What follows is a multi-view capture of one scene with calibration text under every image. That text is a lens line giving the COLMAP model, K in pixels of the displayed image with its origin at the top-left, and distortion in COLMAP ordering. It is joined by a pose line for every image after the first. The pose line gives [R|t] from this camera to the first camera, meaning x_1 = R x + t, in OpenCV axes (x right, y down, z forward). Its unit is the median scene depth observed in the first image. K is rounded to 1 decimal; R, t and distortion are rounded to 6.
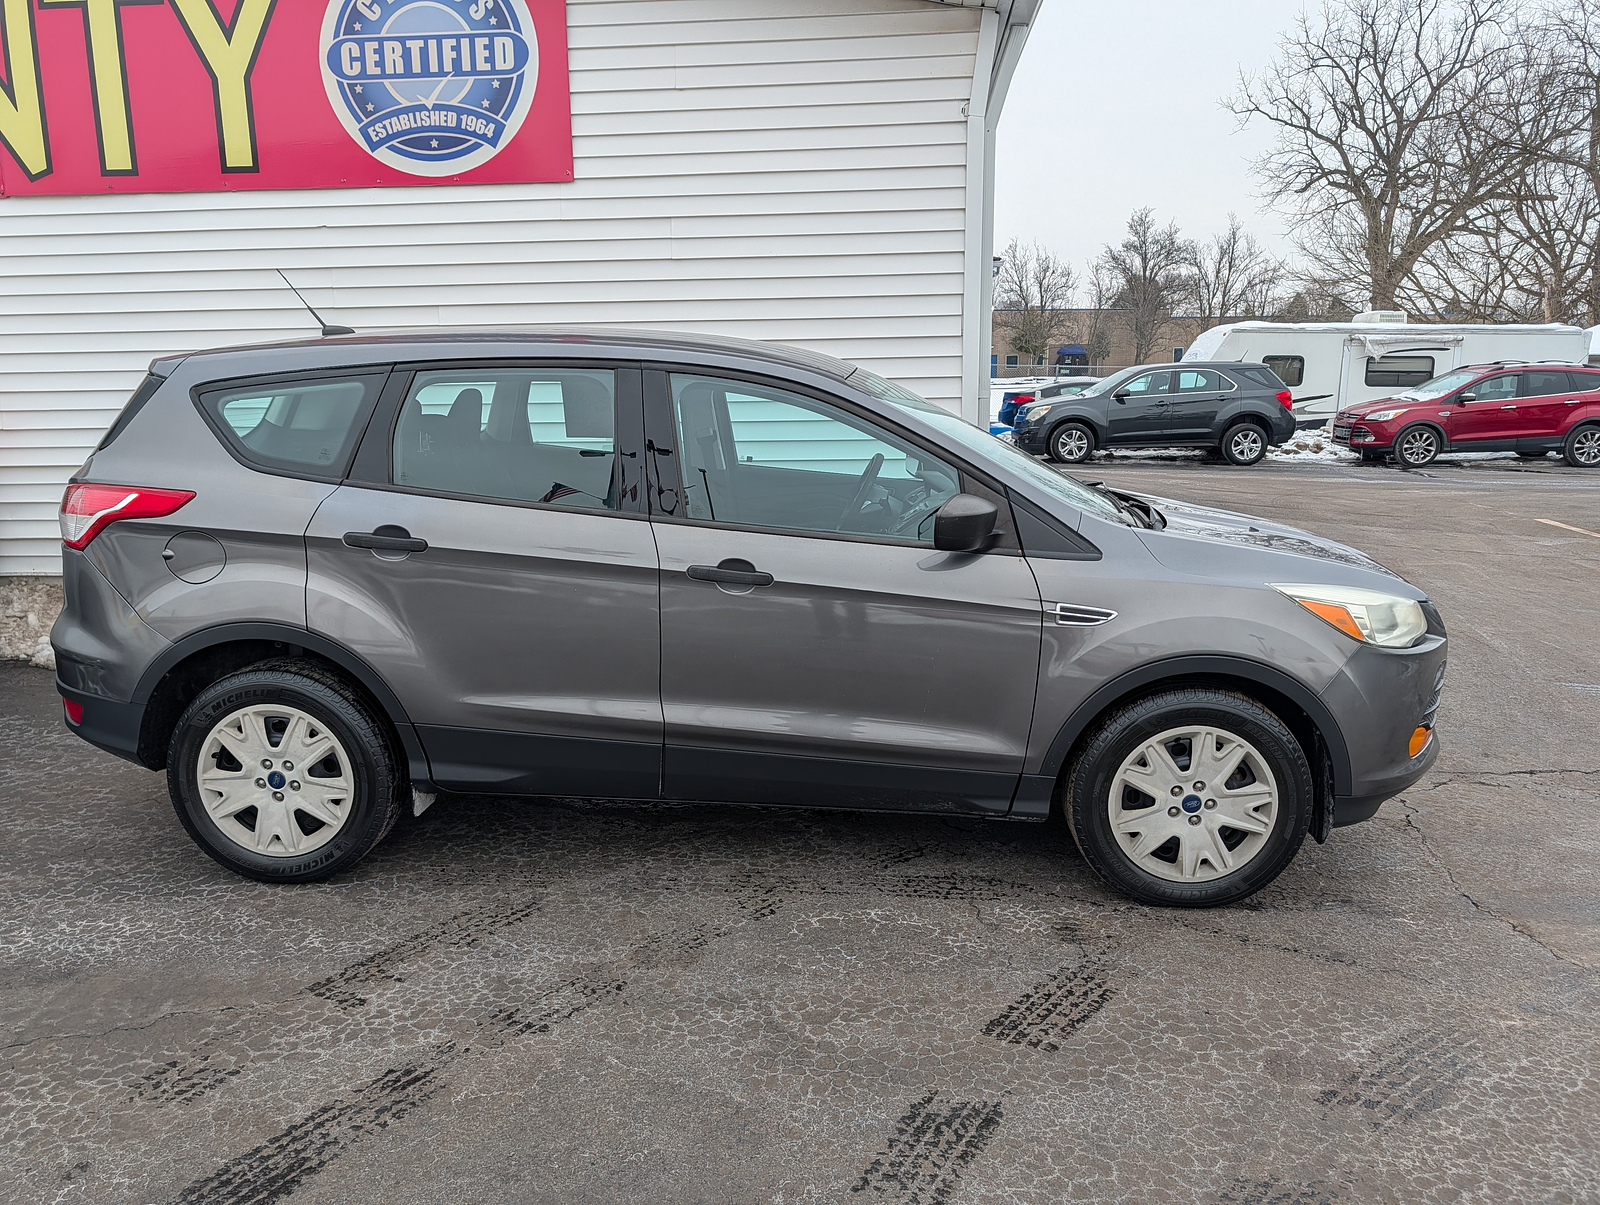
lens RADIAL K [[1114.0, 0, 800.0], [0, 1114.0, 602.5], [0, 0, 1]] dist [0.042038, -0.057968]
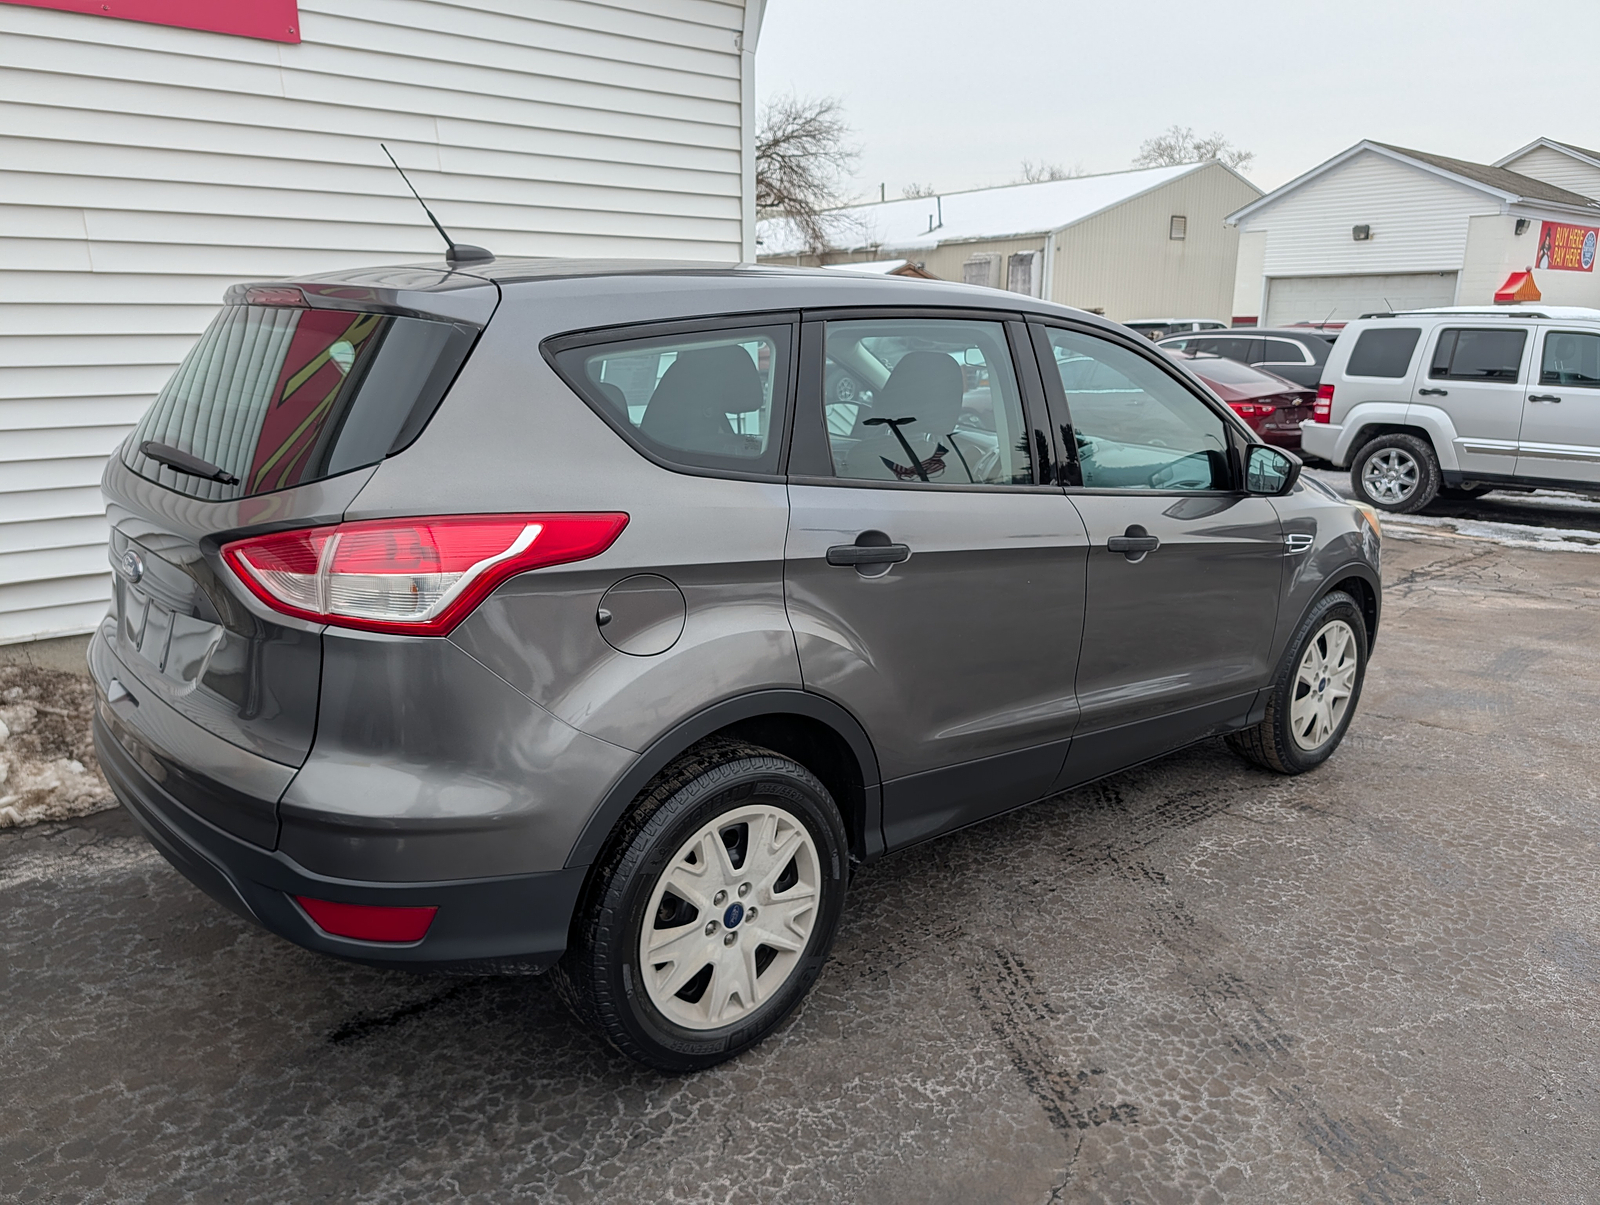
lens RADIAL K [[1119.5, 0, 800.3], [0, 1119.5, 620.4], [0, 0, 1]] dist [0.007547, -0.010258]
pose [[0.729025, -0.160812, 0.665329, -0.887532], [0.122055, 0.986973, 0.104815, -0.092004], [-0.673517, 0.004794, 0.739156, 0.468940]]
